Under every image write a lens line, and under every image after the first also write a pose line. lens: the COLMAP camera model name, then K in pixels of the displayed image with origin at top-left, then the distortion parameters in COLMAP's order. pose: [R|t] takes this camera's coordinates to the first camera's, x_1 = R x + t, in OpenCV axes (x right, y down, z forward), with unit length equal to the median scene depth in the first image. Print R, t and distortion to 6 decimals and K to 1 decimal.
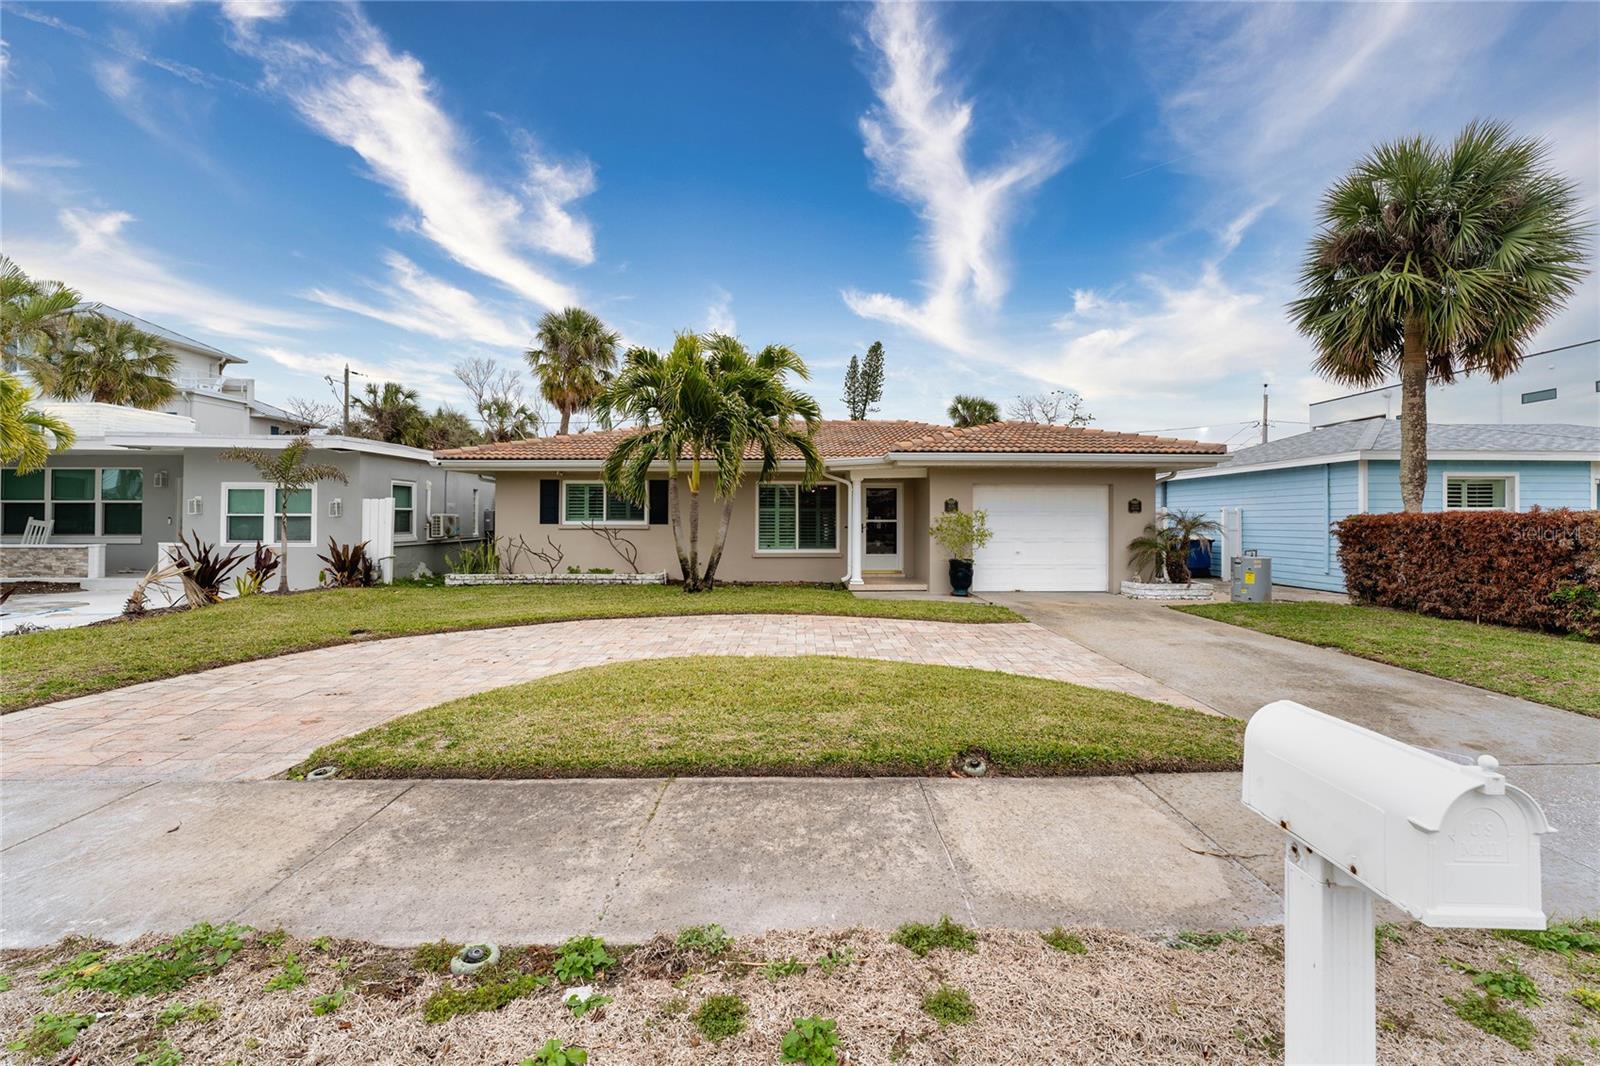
lens RADIAL K [[647.7, 0, 813.3], [0, 647.7, 514.5], [0, 0, 1]] dist [-0.005591, 0.000996]
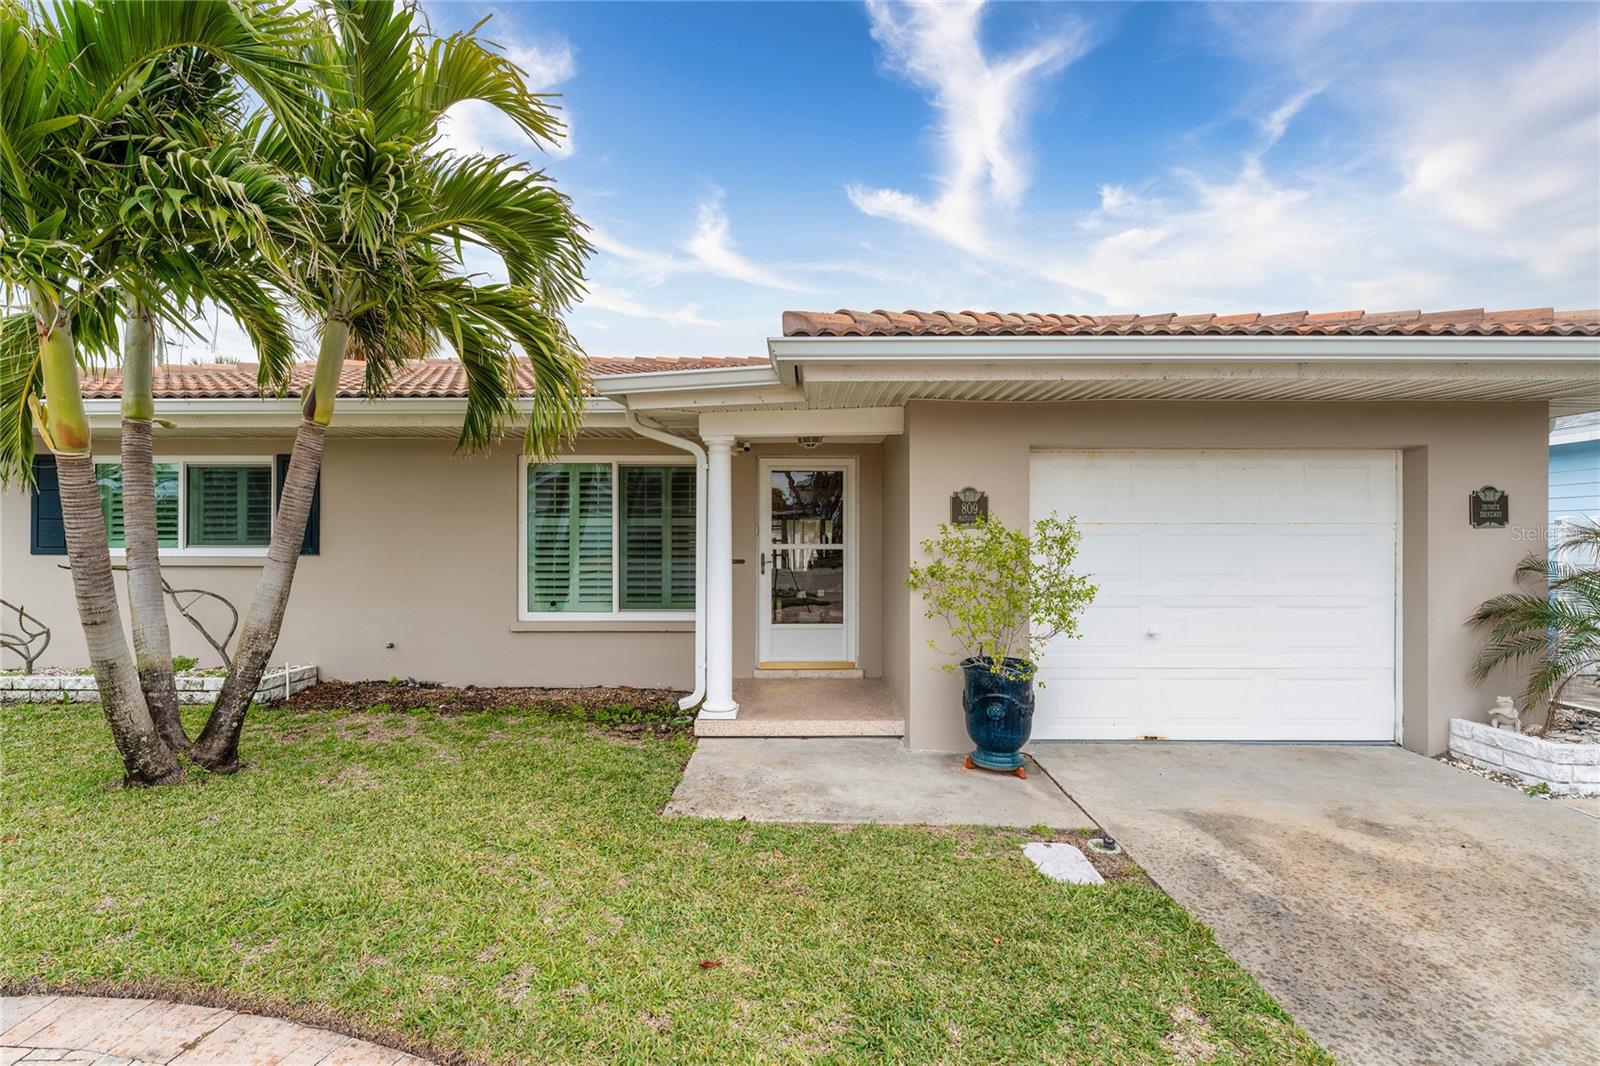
lens RADIAL K [[703.2, 0, 784.3], [0, 703.2, 531.9], [0, 0, 1]] dist [-0.009722, 0.002952]
pose [[0.999230, -0.002833, -0.039127, 0.124401], [0.003081, 0.999976, 0.006282, -0.003249], [0.039108, -0.006397, 0.999214, 0.600707]]
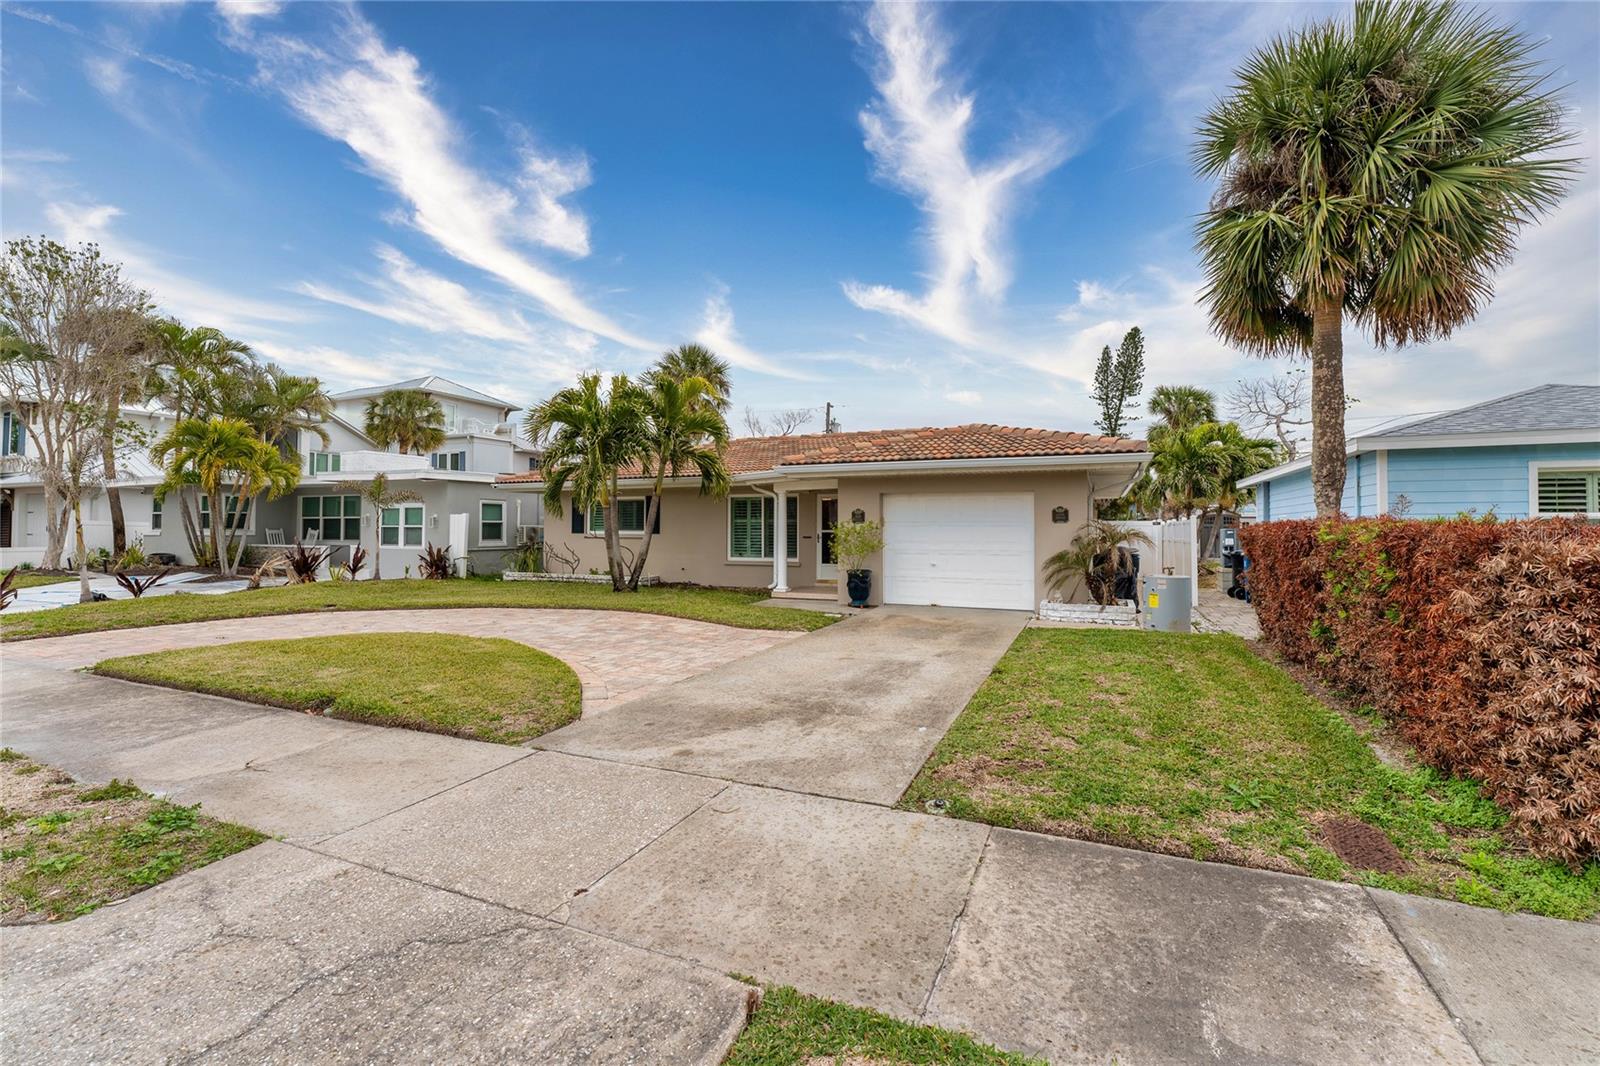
lens RADIAL K [[647.7, 0, 802.7], [0, 647.7, 516.8], [0, 0, 1]] dist [-0.005591, 0.000996]
pose [[0.915657, -0.008030, -0.401879, 0.530273], [0.004478, 0.999942, -0.009777, -0.003239], [0.401935, 0.007153, 0.915640, 0.053065]]
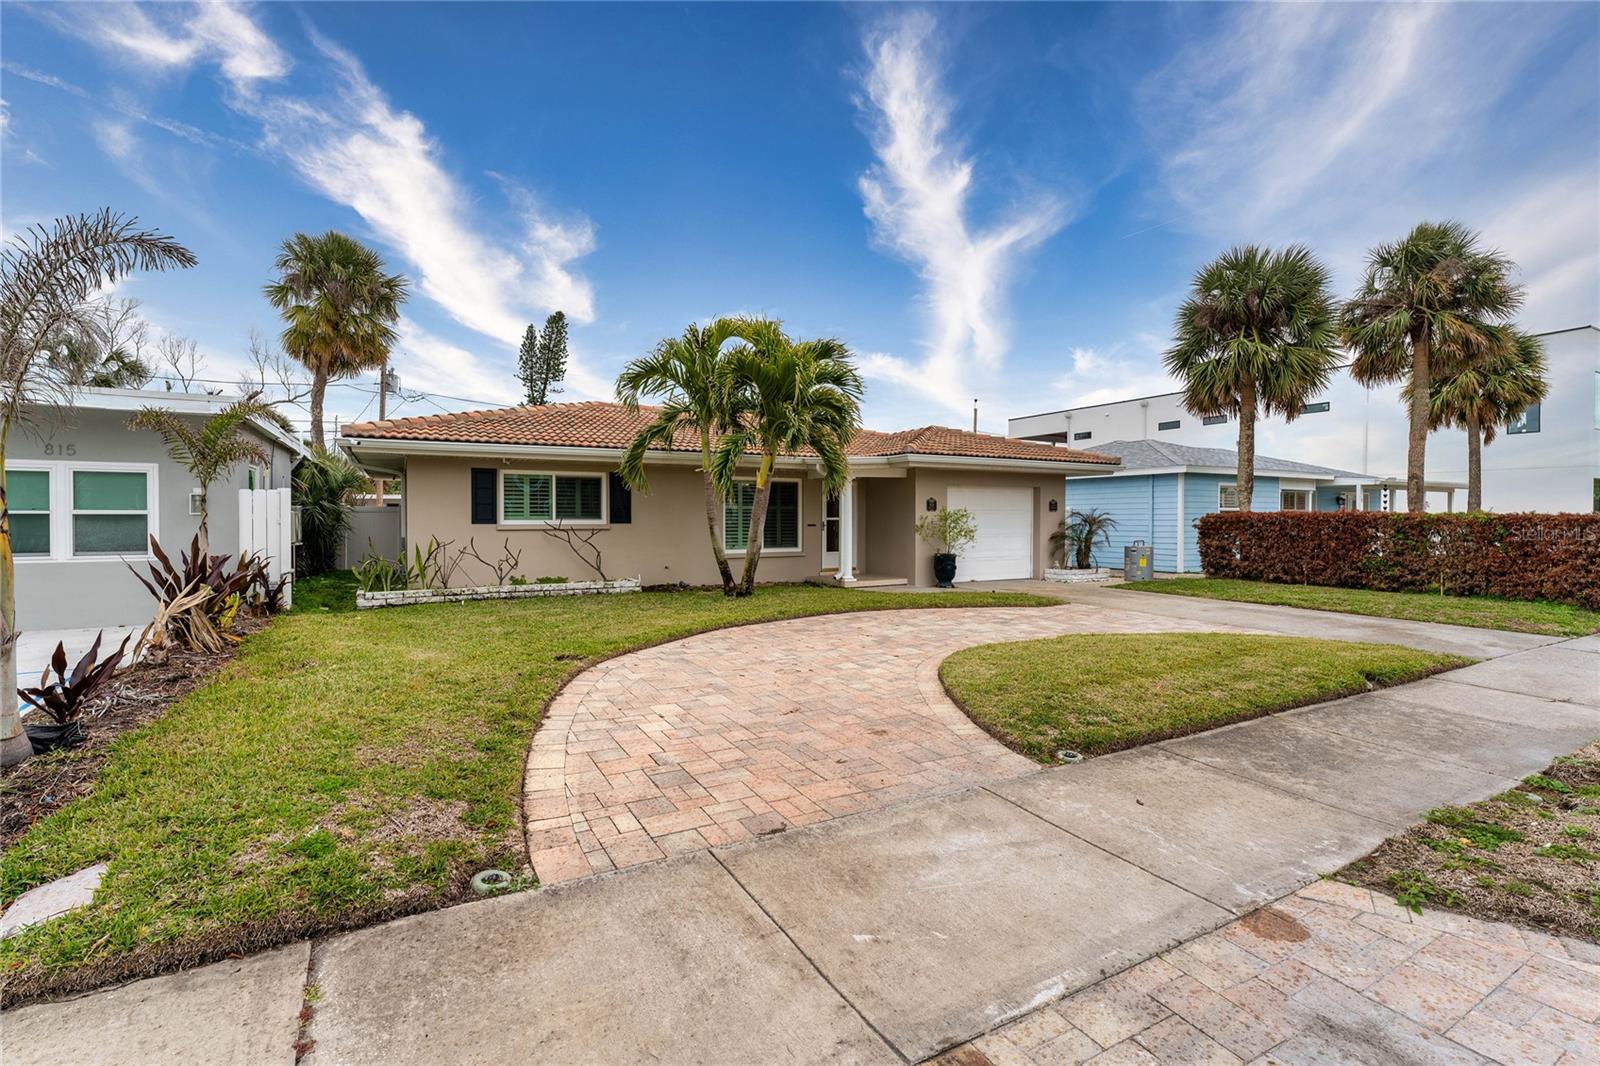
lens RADIAL K [[703.2, 0, 804.2], [0, 703.2, 540.5], [0, 0, 1]] dist [-0.009722, 0.002952]
pose [[0.889471, -0.017084, 0.456673, -0.505939], [-0.001735, 0.999168, 0.040758, -0.000992], [-0.456989, -0.037046, 0.888701, 0.054169]]
